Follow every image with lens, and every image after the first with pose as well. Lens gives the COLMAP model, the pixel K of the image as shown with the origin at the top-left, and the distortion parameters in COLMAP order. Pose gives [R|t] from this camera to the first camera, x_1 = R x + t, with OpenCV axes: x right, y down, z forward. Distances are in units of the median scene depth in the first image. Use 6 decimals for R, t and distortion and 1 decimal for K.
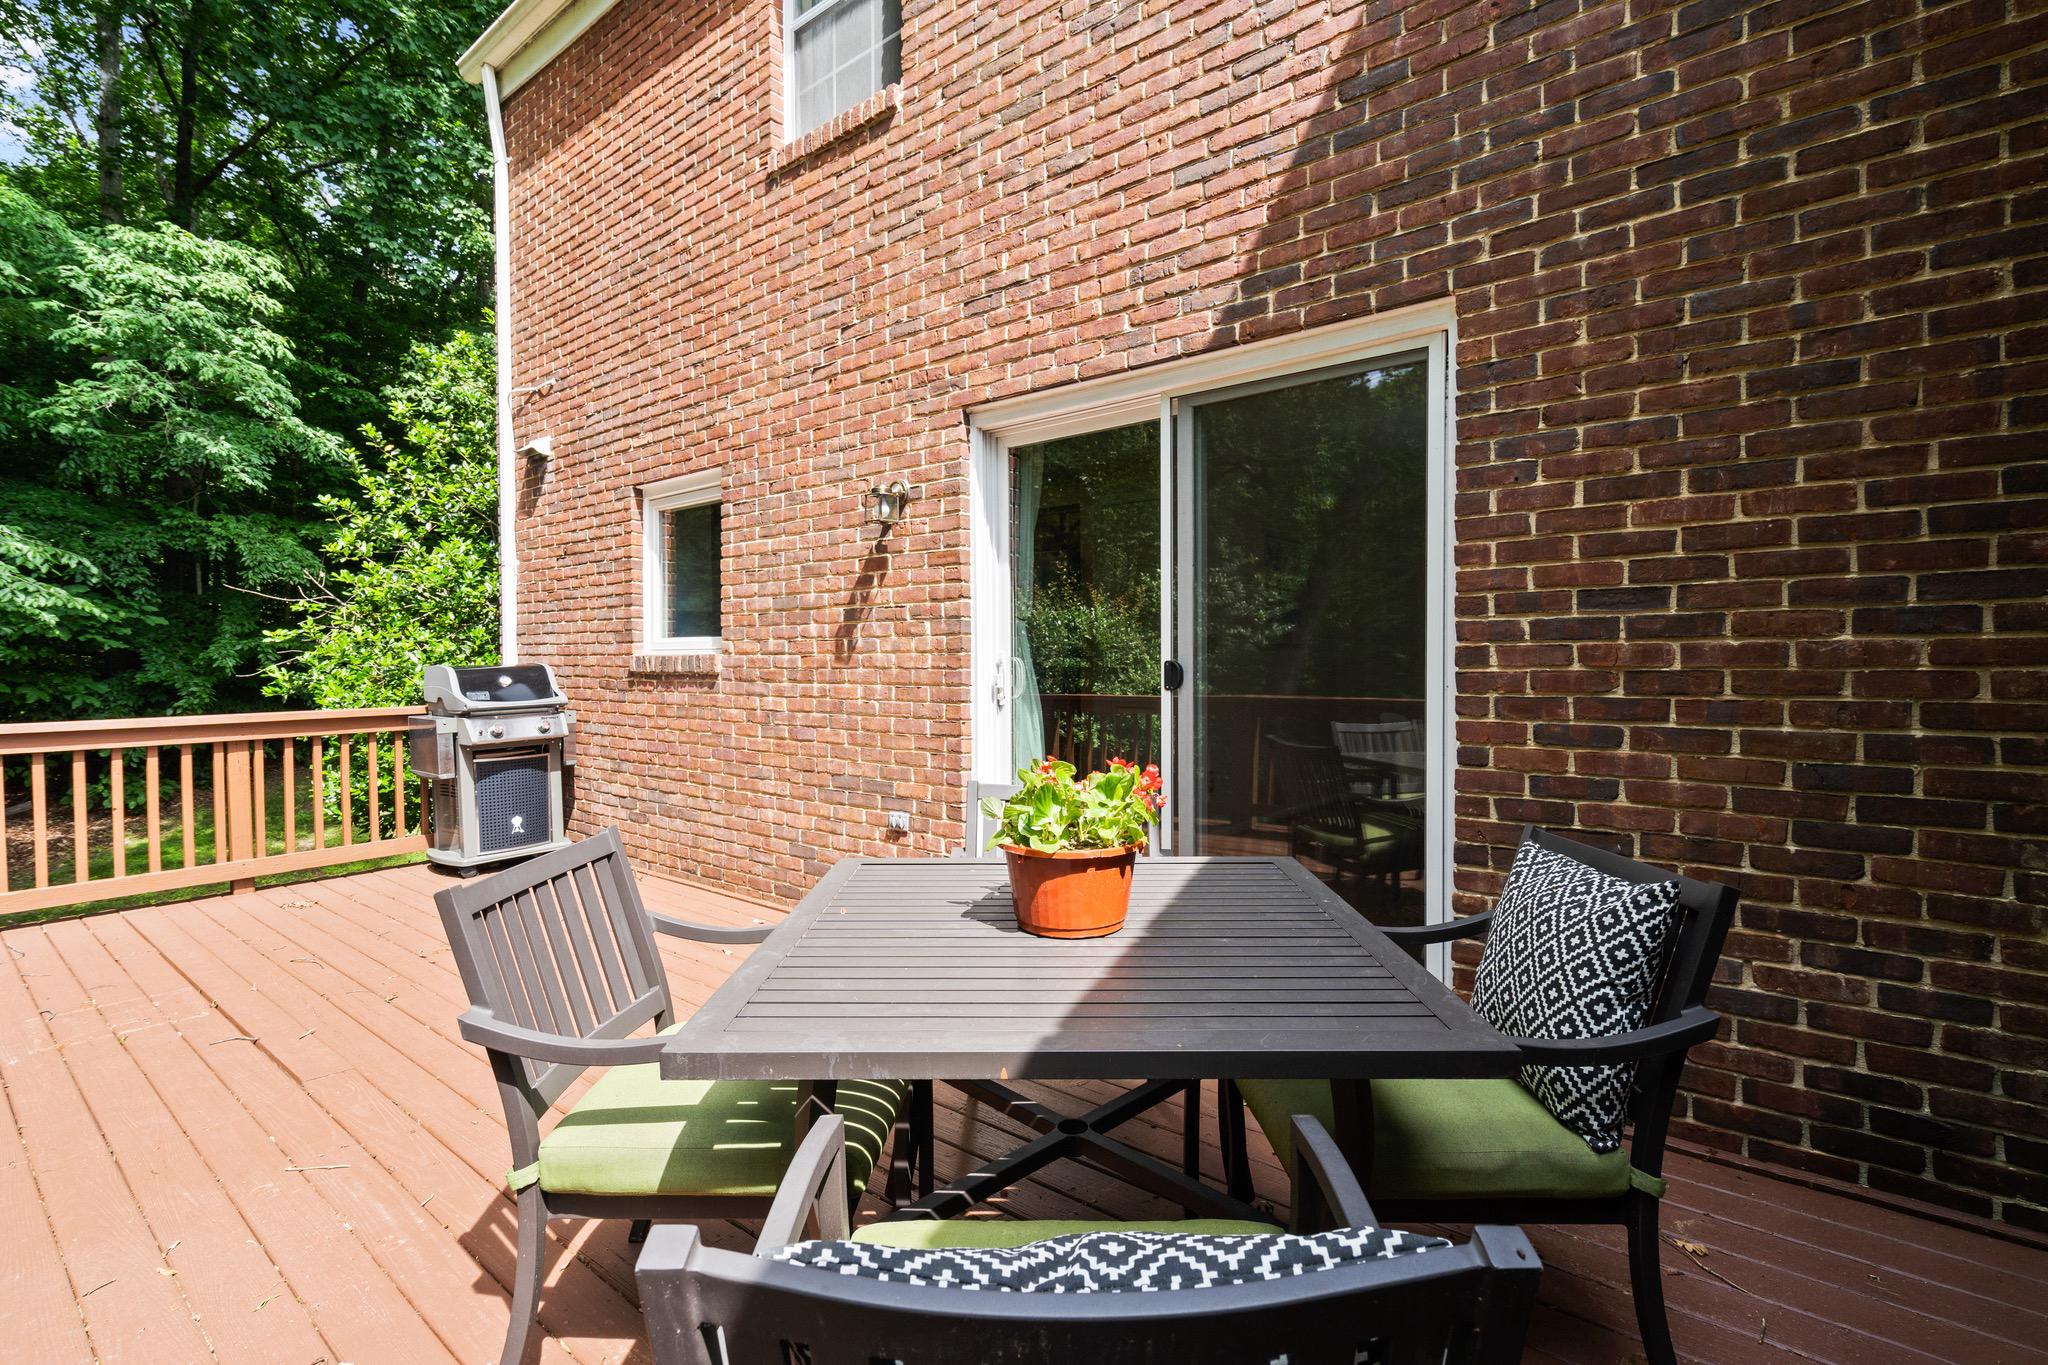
lens RADIAL K [[930.0, 0, 1027.9], [0, 930.0, 685.3], [0, 0, 1]] dist [0.002969, 0.000965]
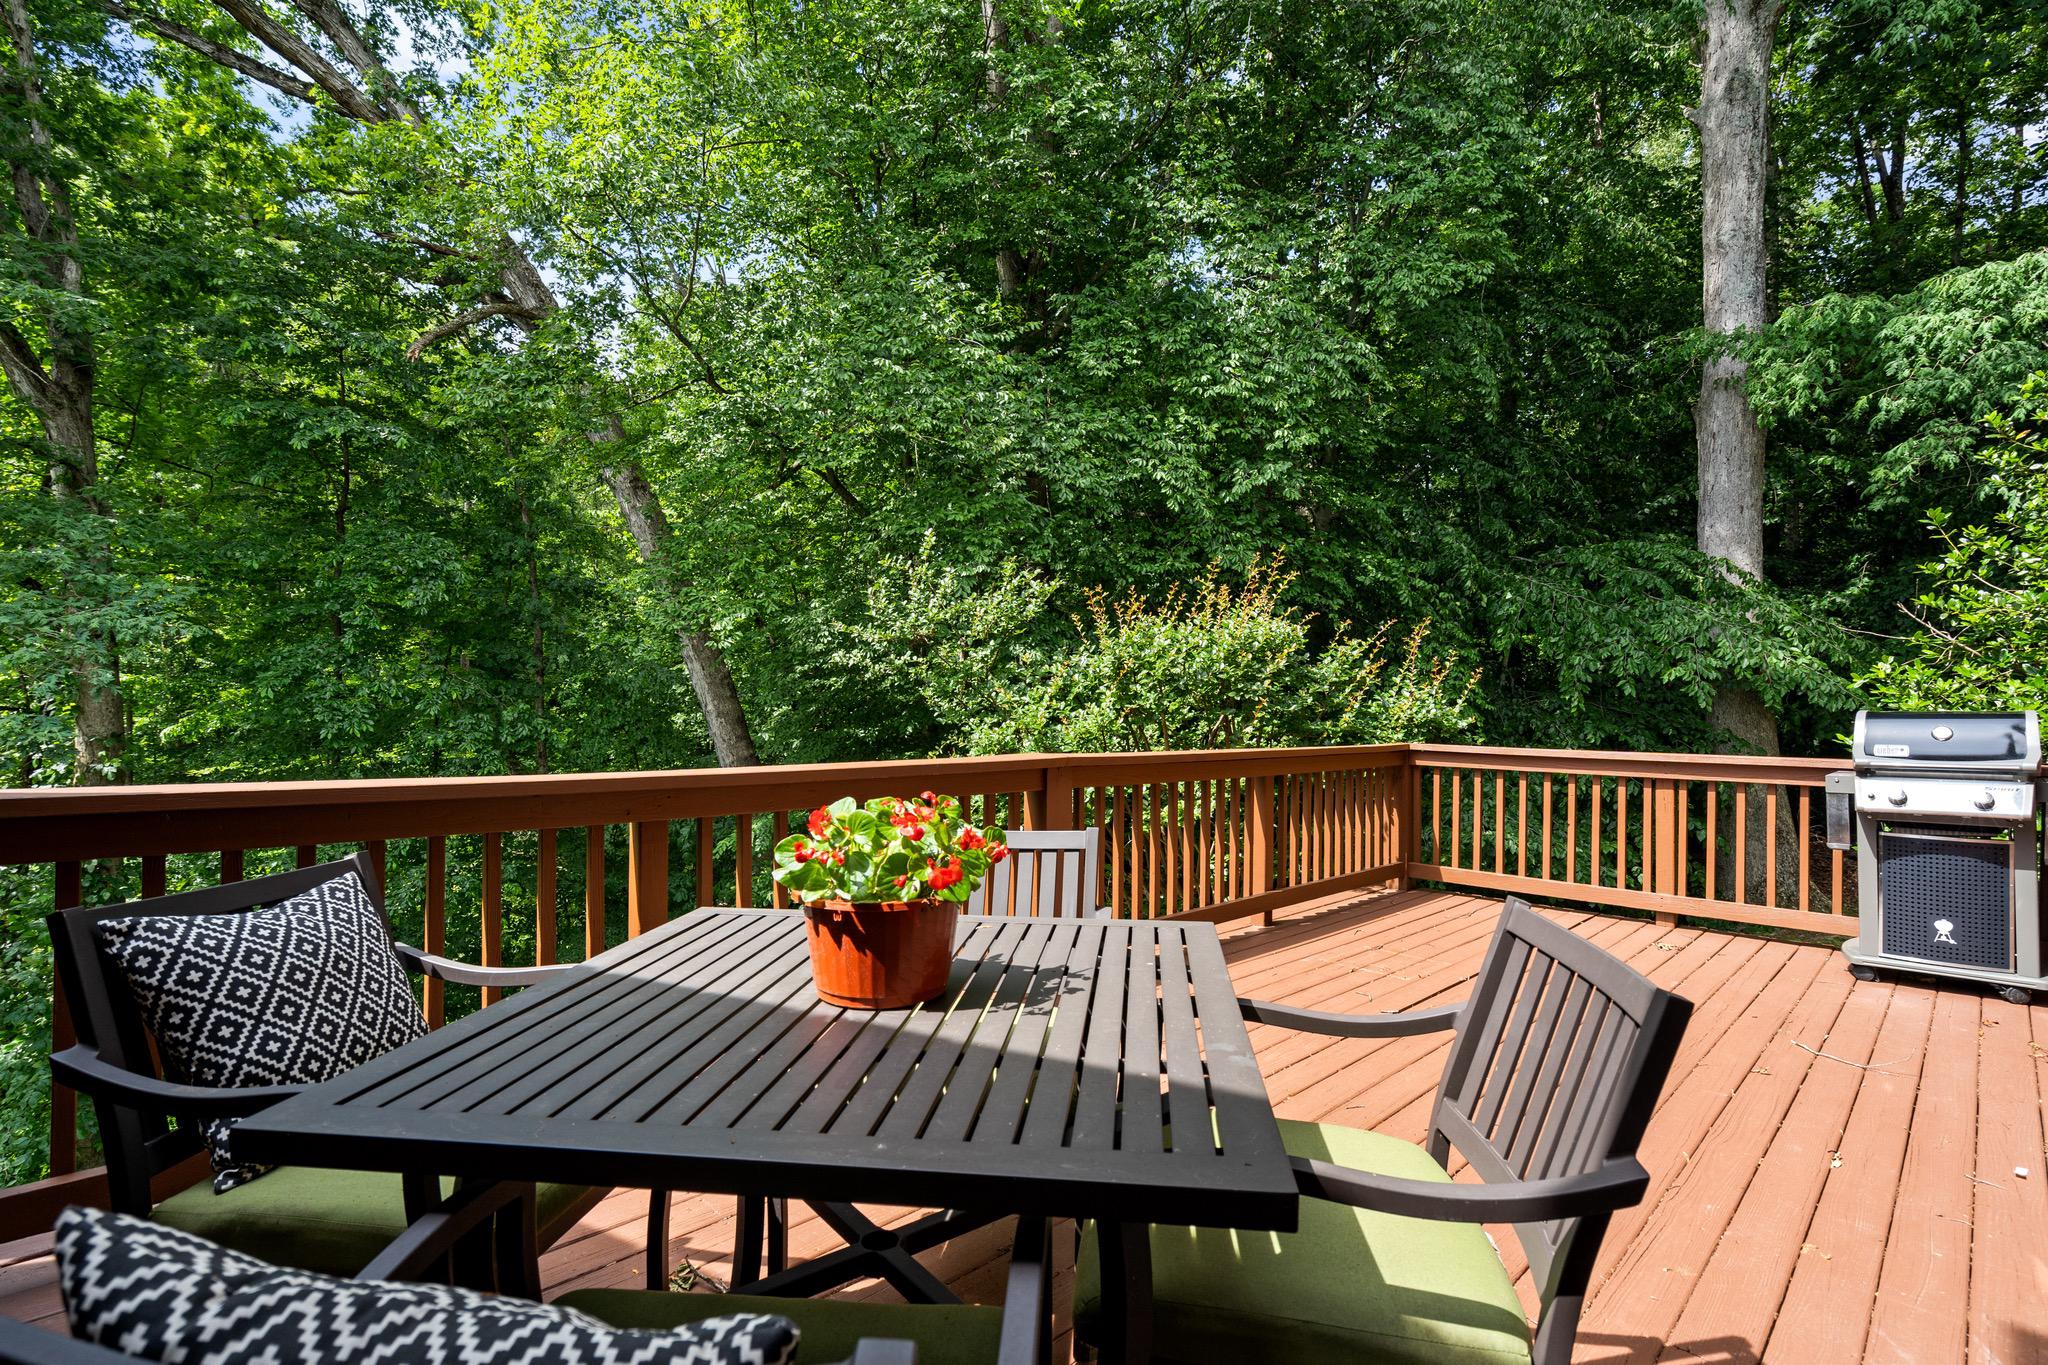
lens RADIAL K [[941.5, 0, 1035.5], [0, 941.5, 691.3], [0, 0, 1]] dist [-0.025752, 0.000129]
pose [[-0.118219, -0.005582, -0.992972, 0.269891], [-0.040416, 0.999183, -0.000806, -0.009218], [0.992165, 0.040037, -0.118348, 0.407514]]
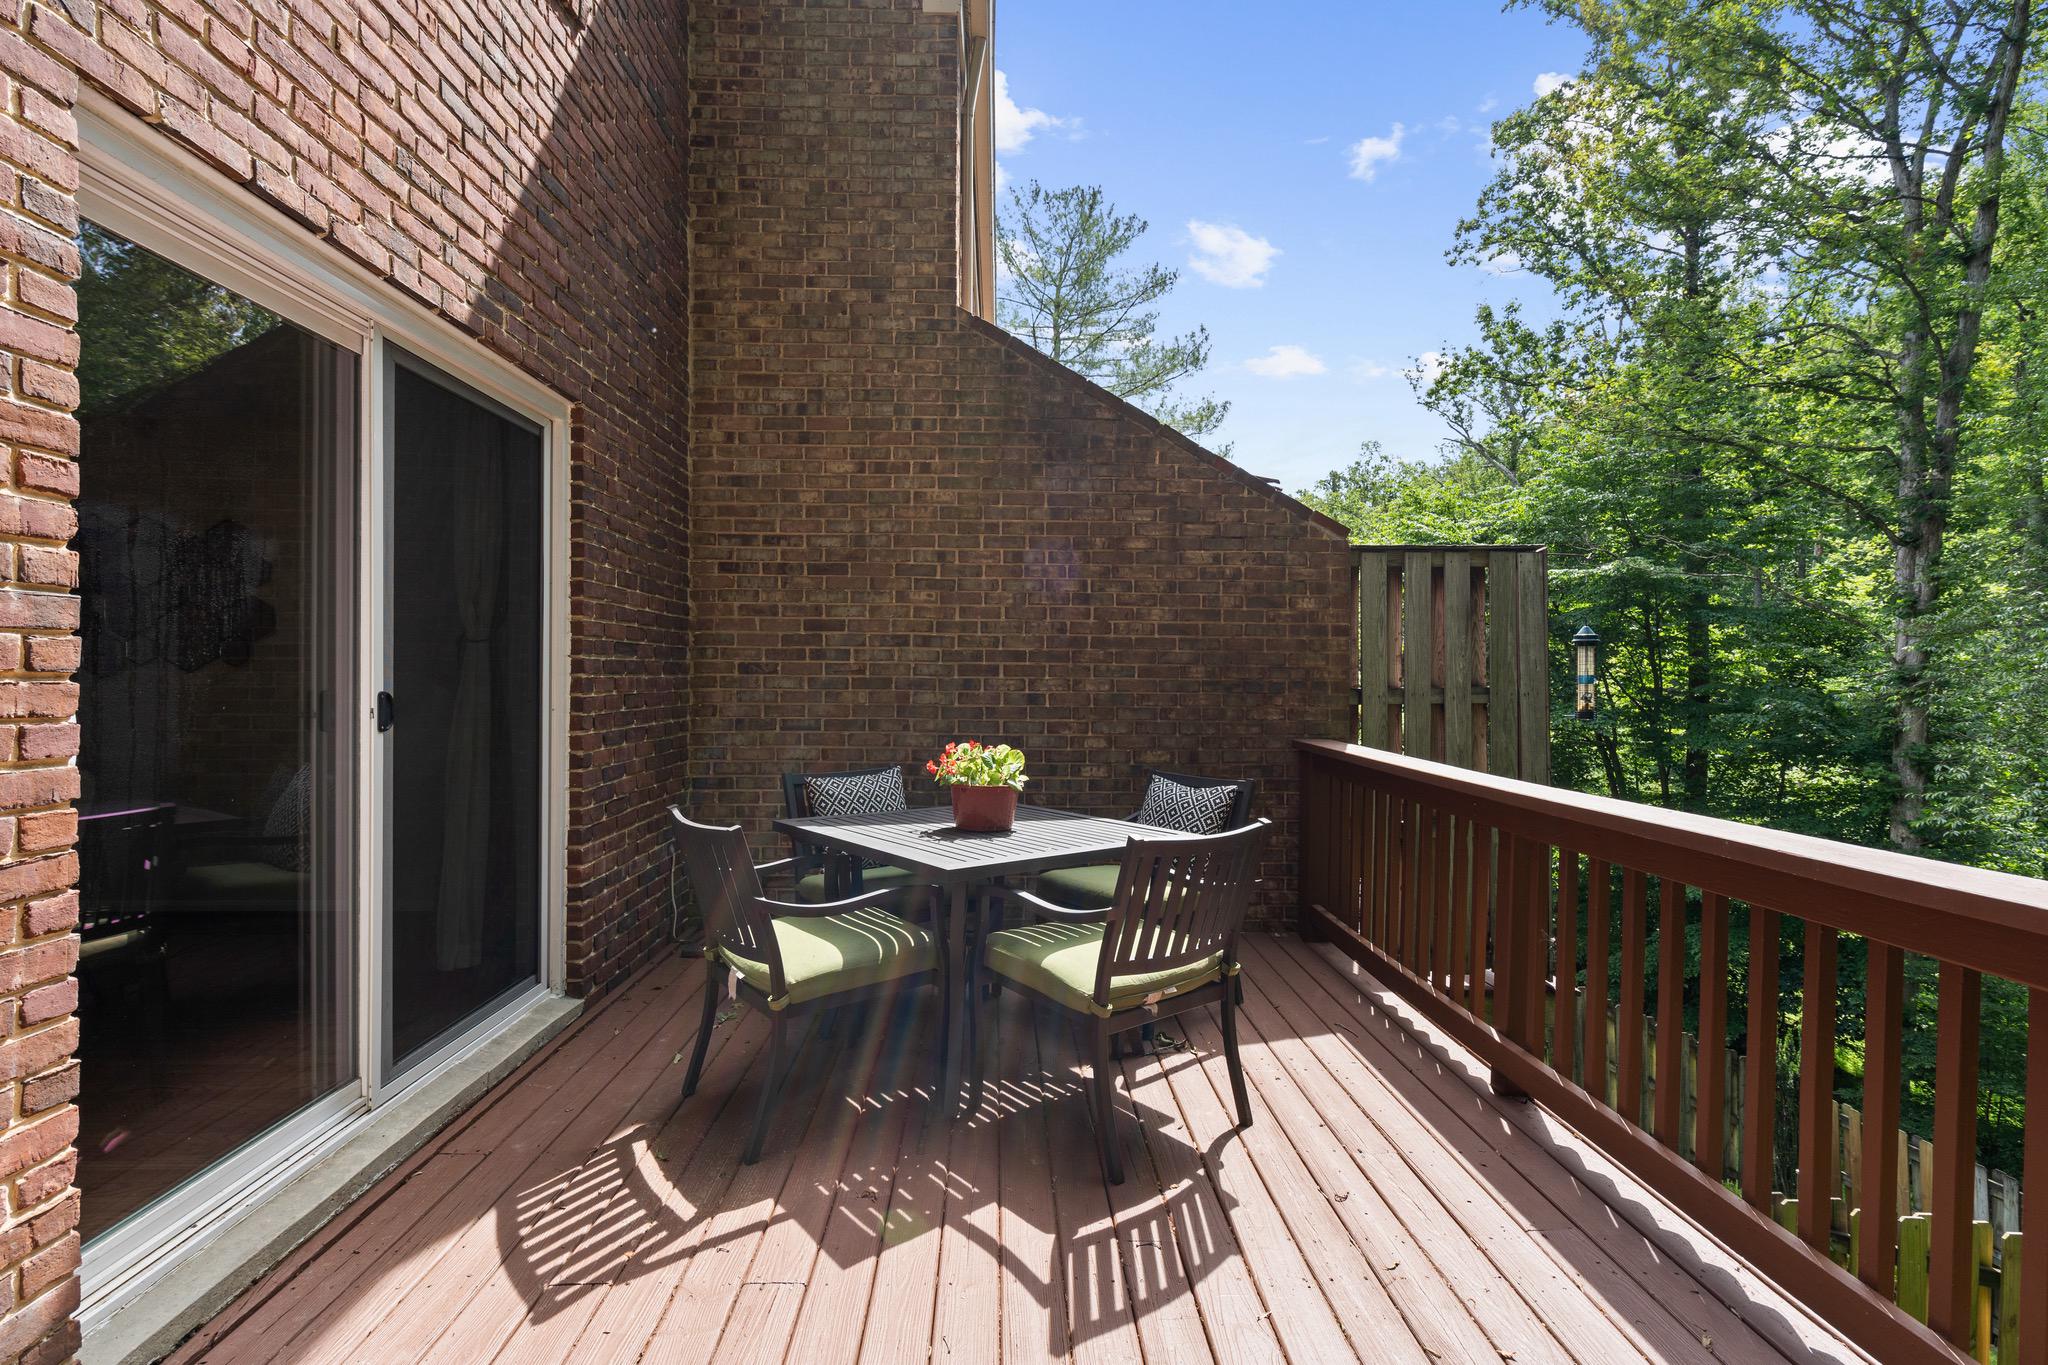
lens RADIAL K [[940.3, 0, 1022.3], [0, 940.3, 681.6], [0, 0, 1]] dist [-0.006786, 0.001079]
pose [[-0.644959, -0.008316, 0.764172, -0.482588], [0.012407, 0.999695, 0.021351, -0.024925], [-0.764117, 0.023252, -0.644659, 0.714975]]
